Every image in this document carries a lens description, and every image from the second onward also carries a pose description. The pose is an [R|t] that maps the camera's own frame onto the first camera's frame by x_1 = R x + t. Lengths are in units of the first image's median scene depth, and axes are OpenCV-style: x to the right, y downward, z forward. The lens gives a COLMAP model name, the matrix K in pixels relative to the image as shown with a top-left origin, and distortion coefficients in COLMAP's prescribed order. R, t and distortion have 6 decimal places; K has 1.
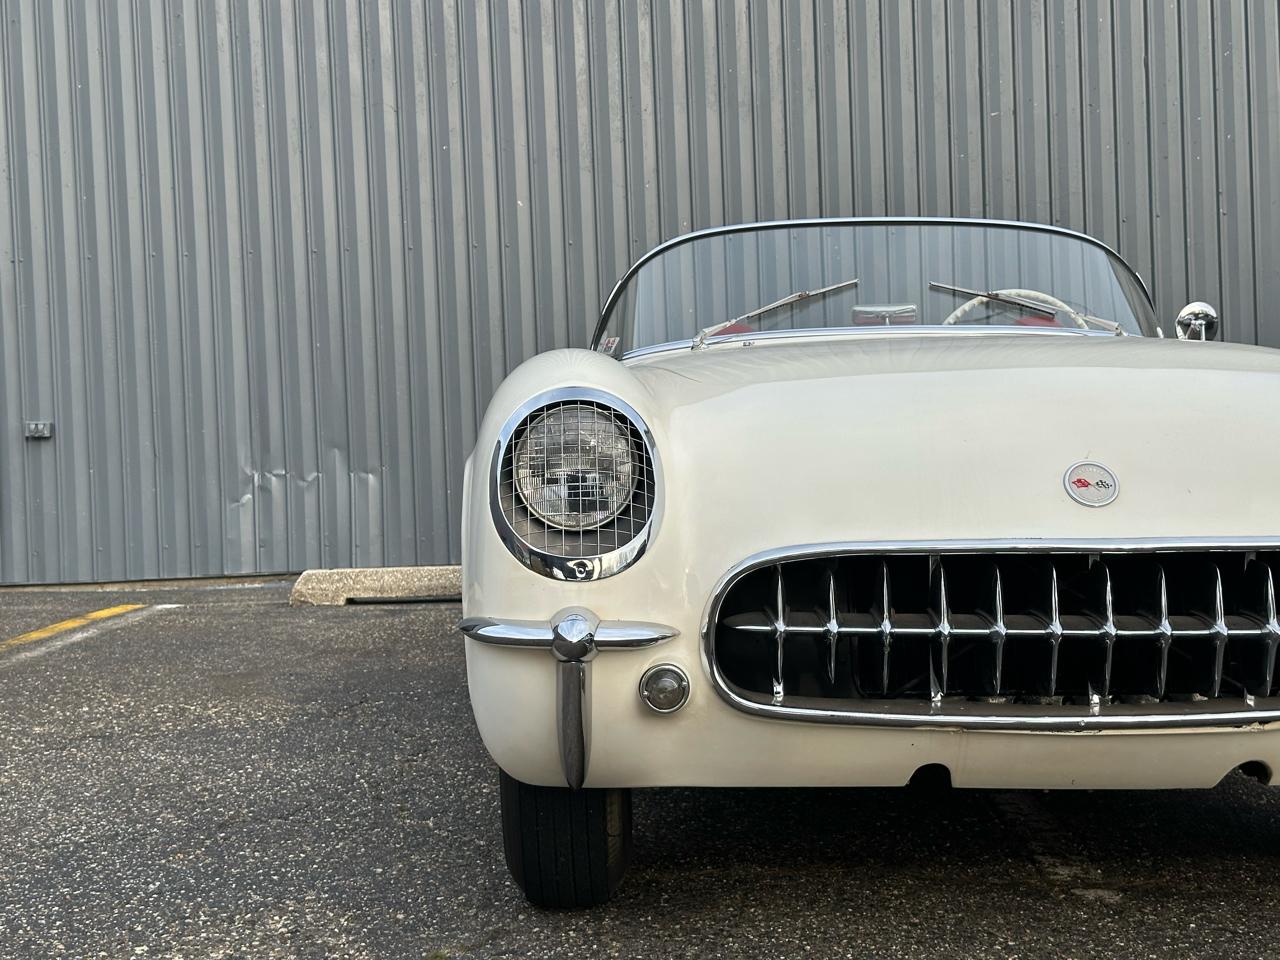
lens RADIAL K [[1825.4, 0, 636.1], [0, 1825.4, 476.8], [0, 0, 1]] dist [0.210587, -0.507394]
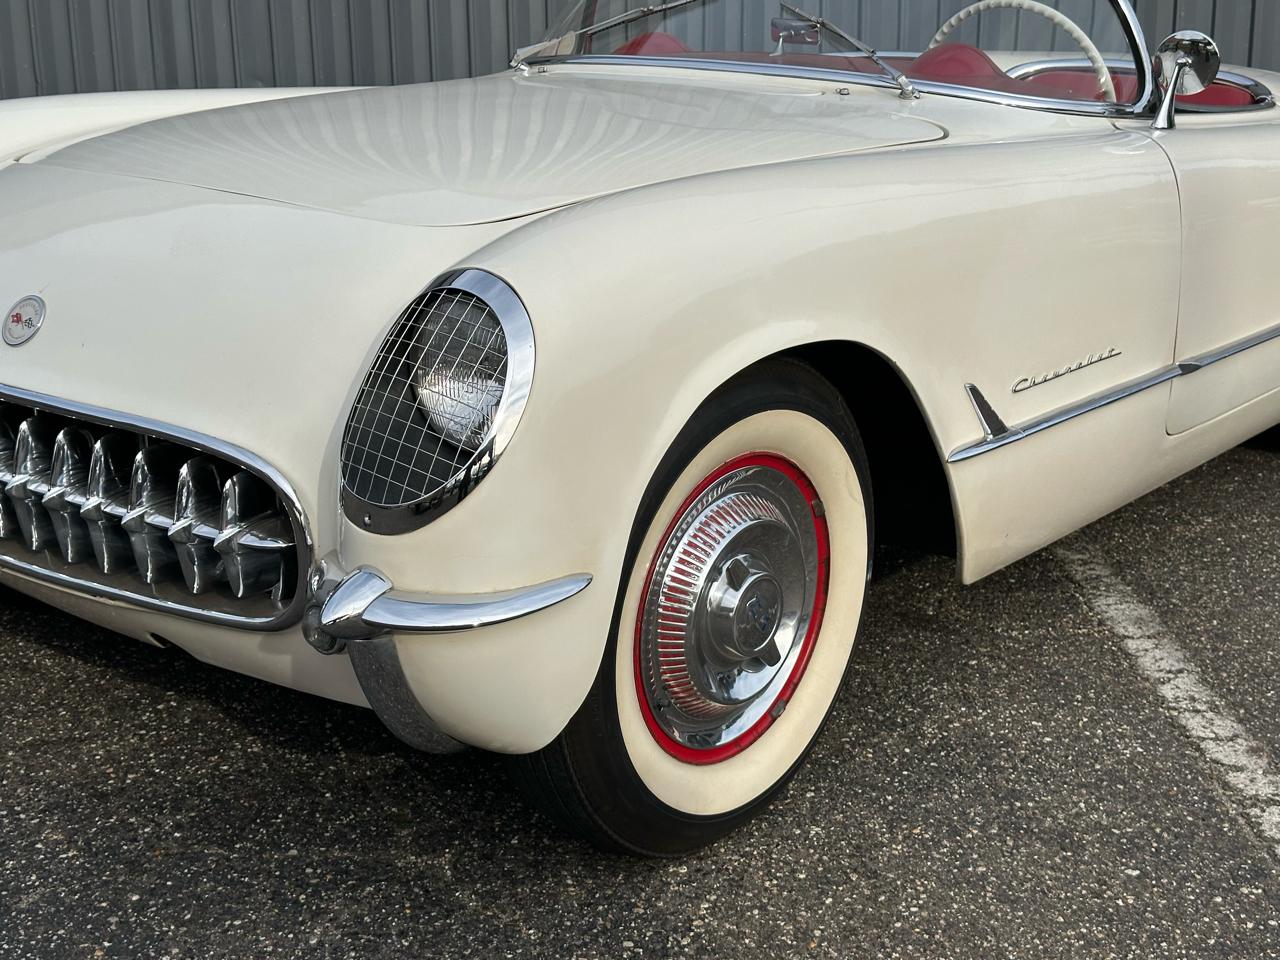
lens RADIAL K [[1822.7, 0, 631.4], [0, 1822.7, 479.4], [0, 0, 1]] dist [0.212422, -0.493674]
pose [[0.998918, 0.017402, 0.043127, -0.029998], [-0.027201, 0.970810, 0.238304, -0.044967], [-0.037721, -0.239219, 0.970233, 0.149004]]
